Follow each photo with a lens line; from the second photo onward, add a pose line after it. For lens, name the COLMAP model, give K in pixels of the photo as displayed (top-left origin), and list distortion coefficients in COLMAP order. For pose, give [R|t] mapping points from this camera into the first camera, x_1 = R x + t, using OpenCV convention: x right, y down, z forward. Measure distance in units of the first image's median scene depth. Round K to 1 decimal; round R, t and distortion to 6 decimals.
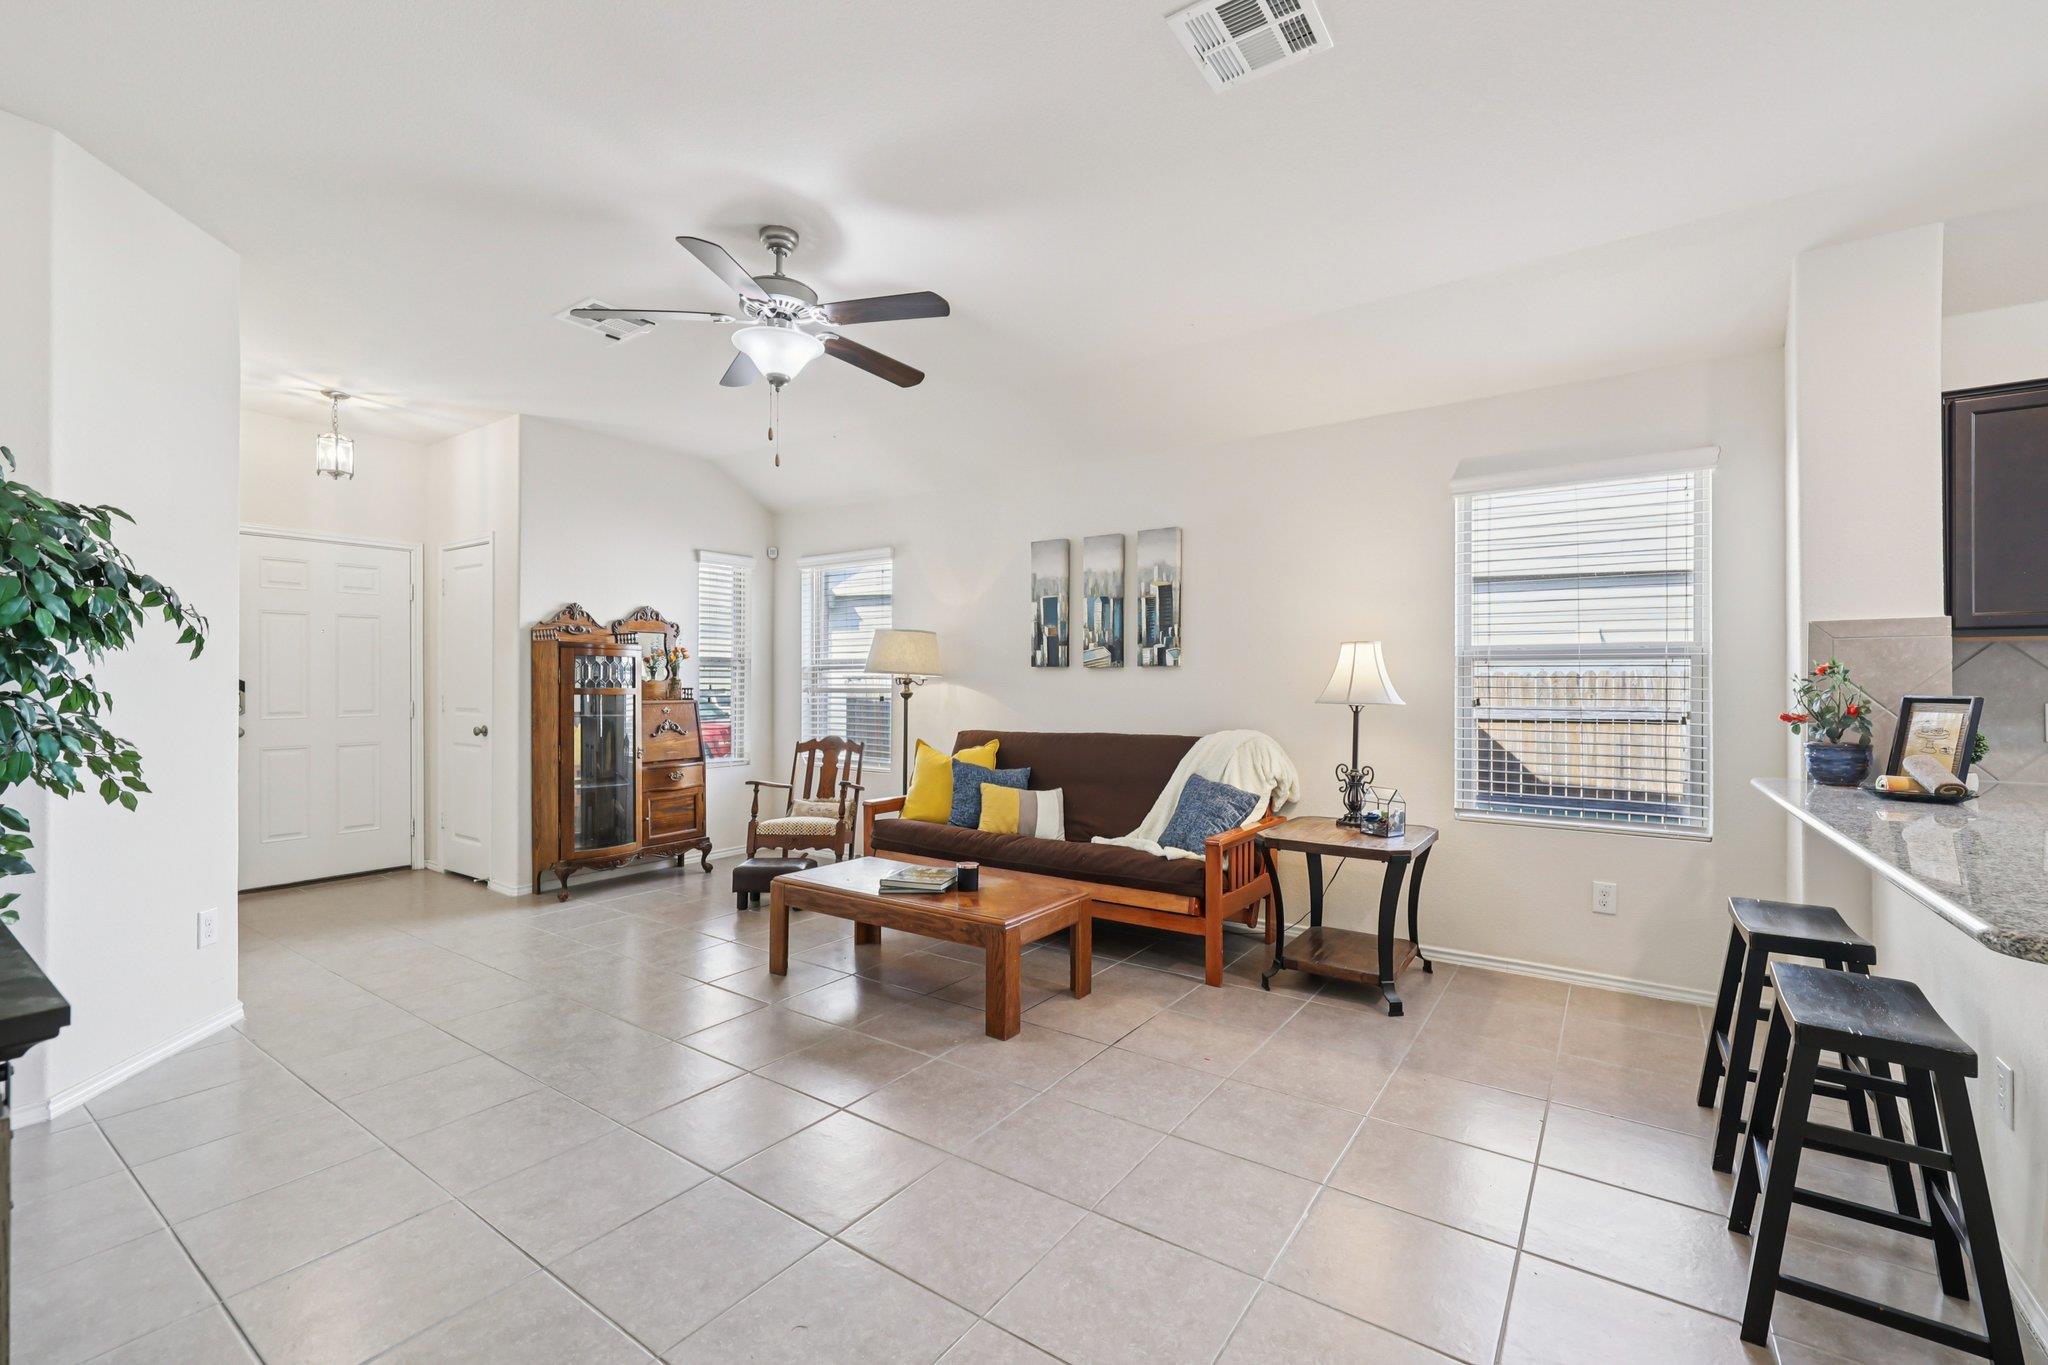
lens RADIAL K [[860.5, 0, 1017.5], [0, 860.5, 683.2], [0, 0, 1]] dist [0.002508, 0.000780]
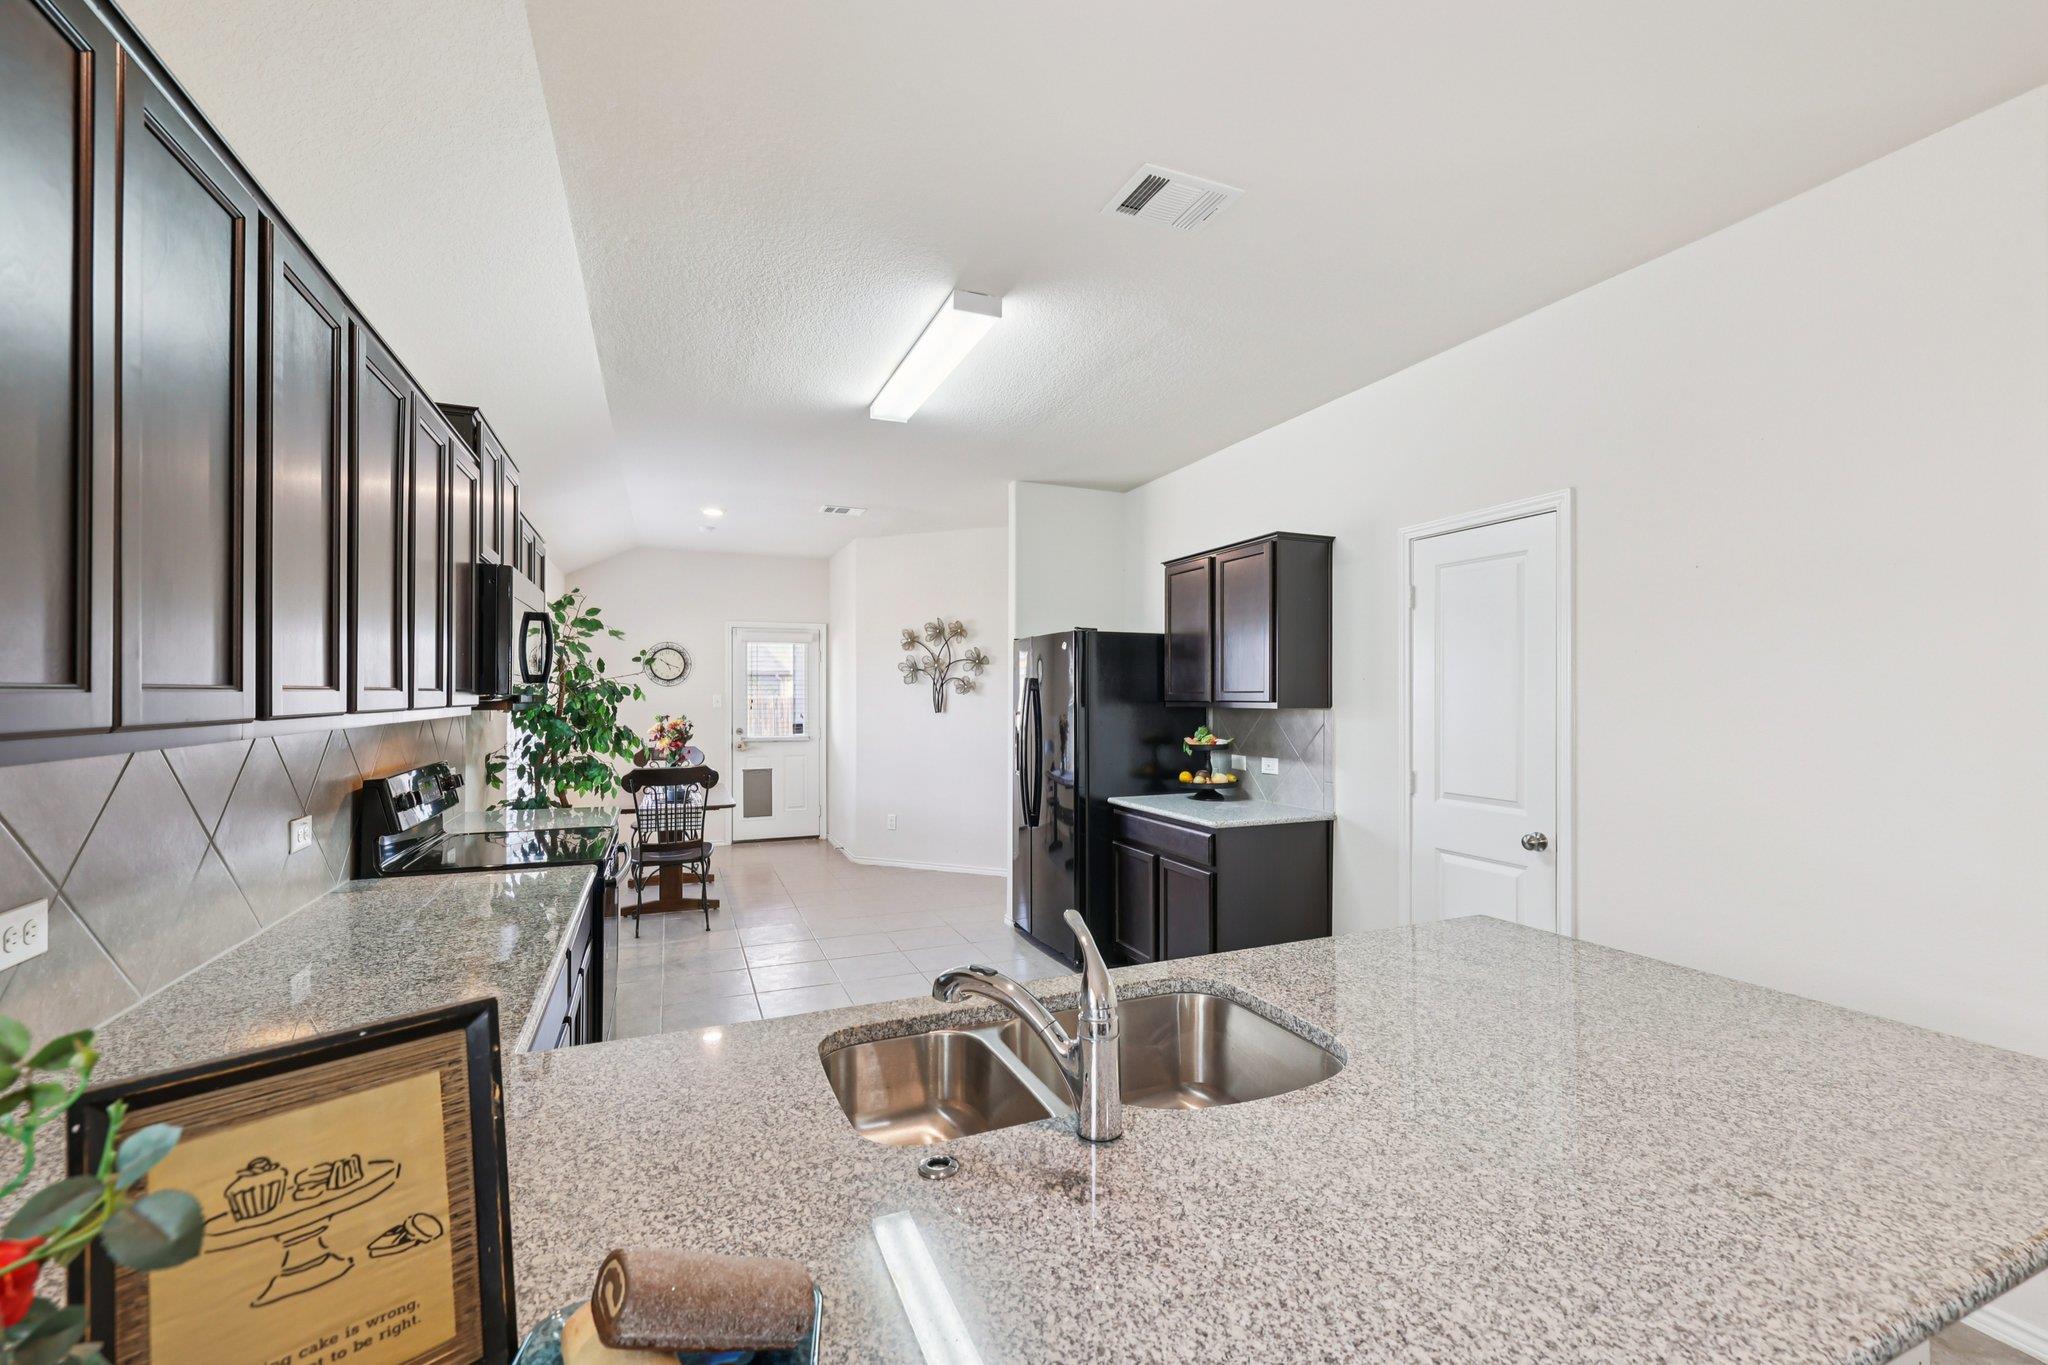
lens RADIAL K [[860.5, 0, 1027.3], [0, 860.5, 696.2], [0, 0, 1]] dist [0.002508, 0.000780]
pose [[-0.847012, -0.007275, 0.531523, 0.414847], [-0.007170, 0.999972, 0.002261, -0.045677], [-0.531525, -0.001896, -0.847041, 0.595298]]
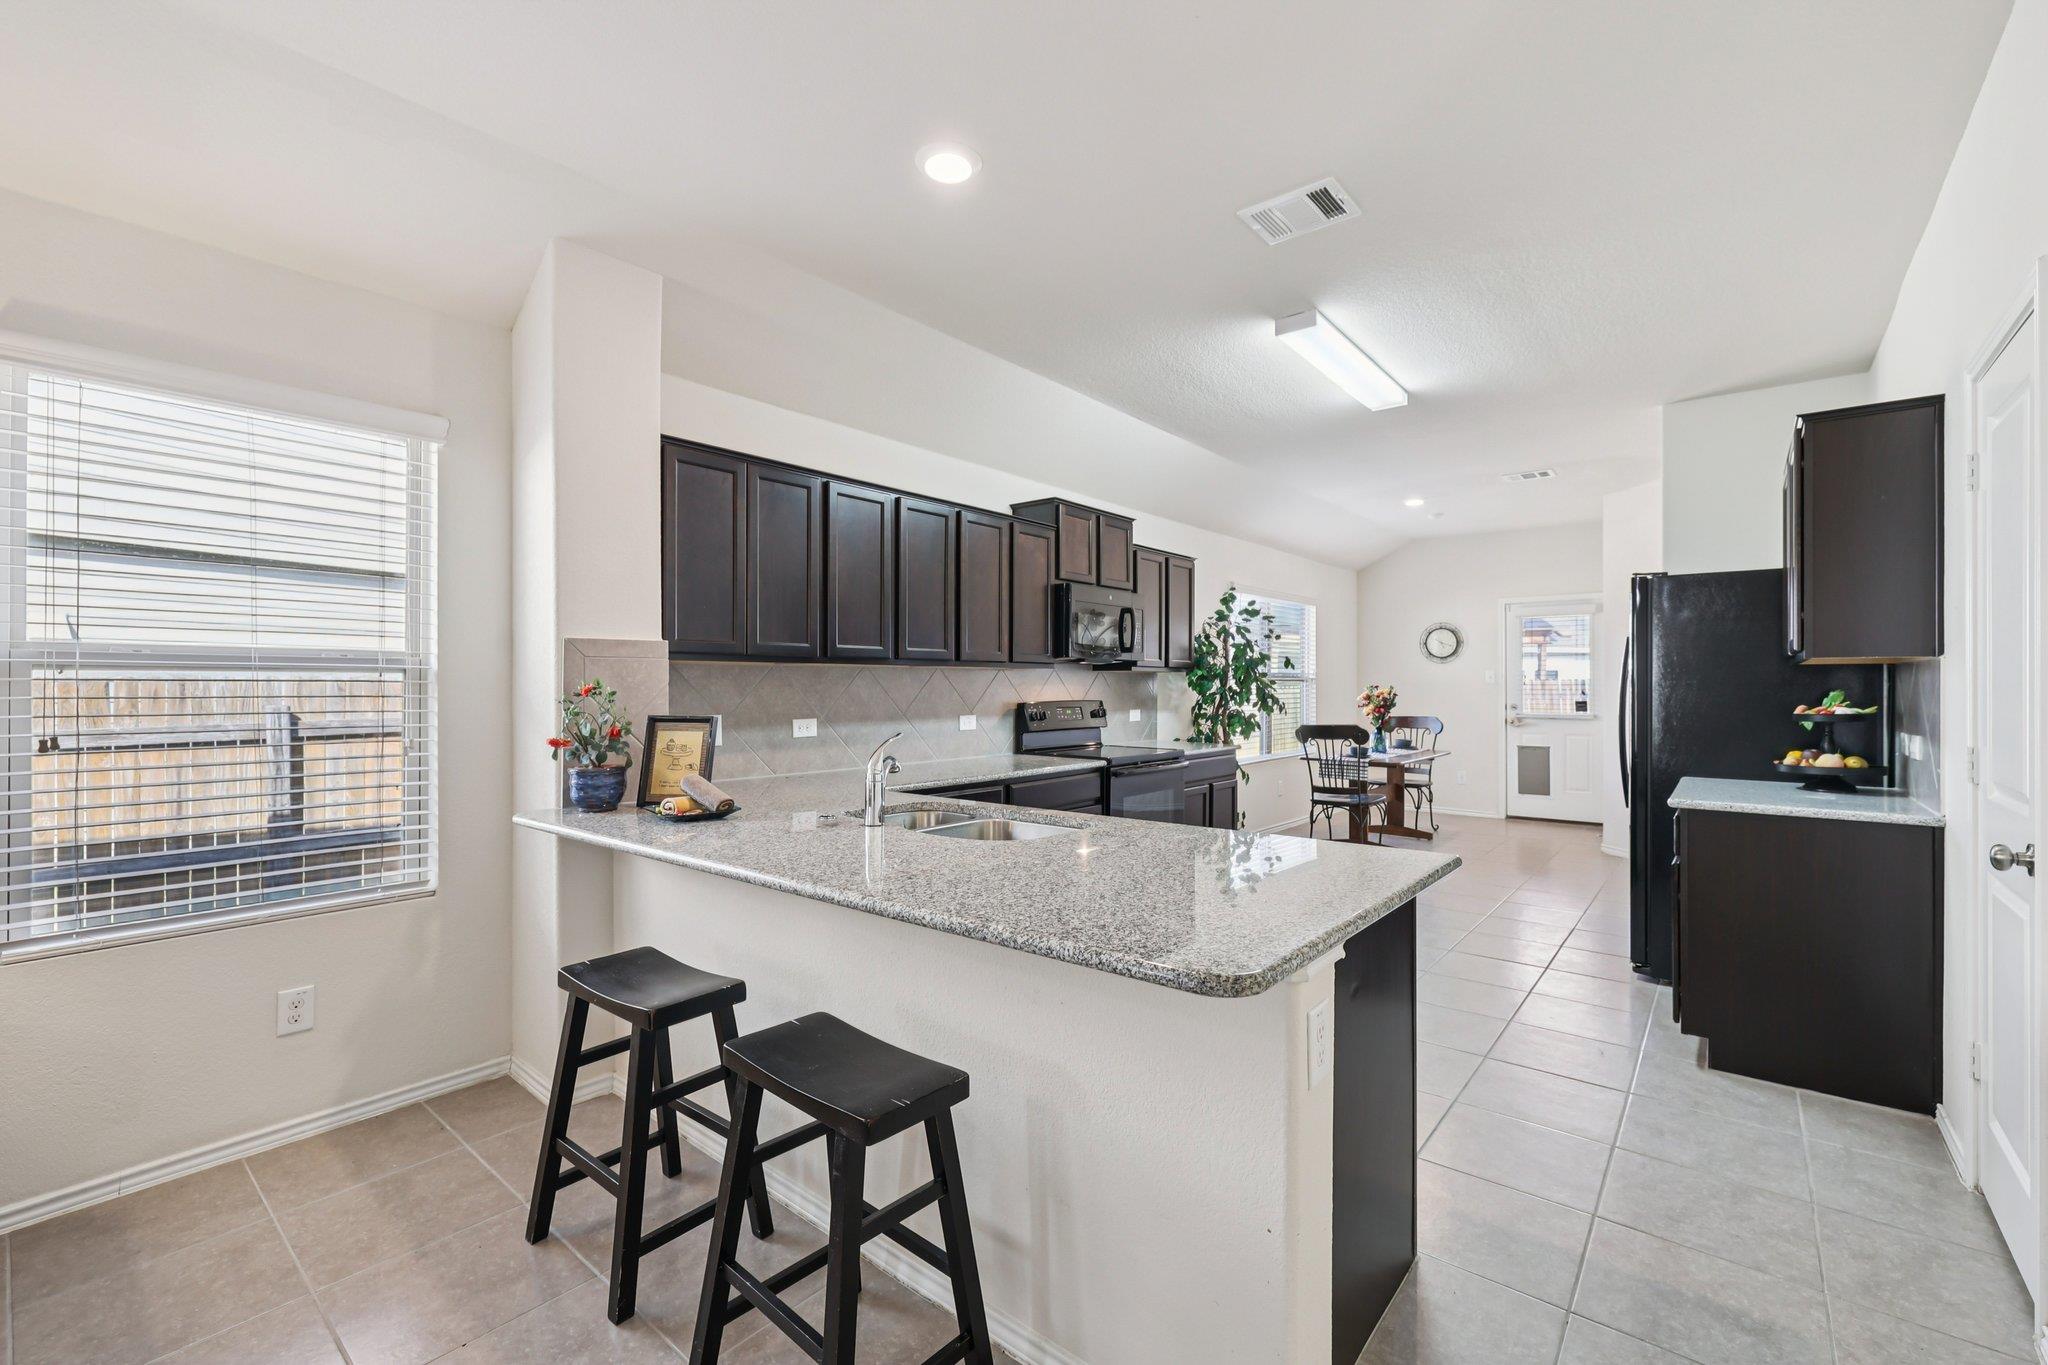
lens RADIAL K [[860.5, 0, 1032.8], [0, 860.5, 679.6], [0, 0, 1]] dist [0.002508, 0.000780]
pose [[0.077690, 0.000740, 0.996977, 0.018830], [-0.003597, 0.999993, -0.000462, -0.017109], [-0.996971, -0.003551, 0.077692, 0.260770]]
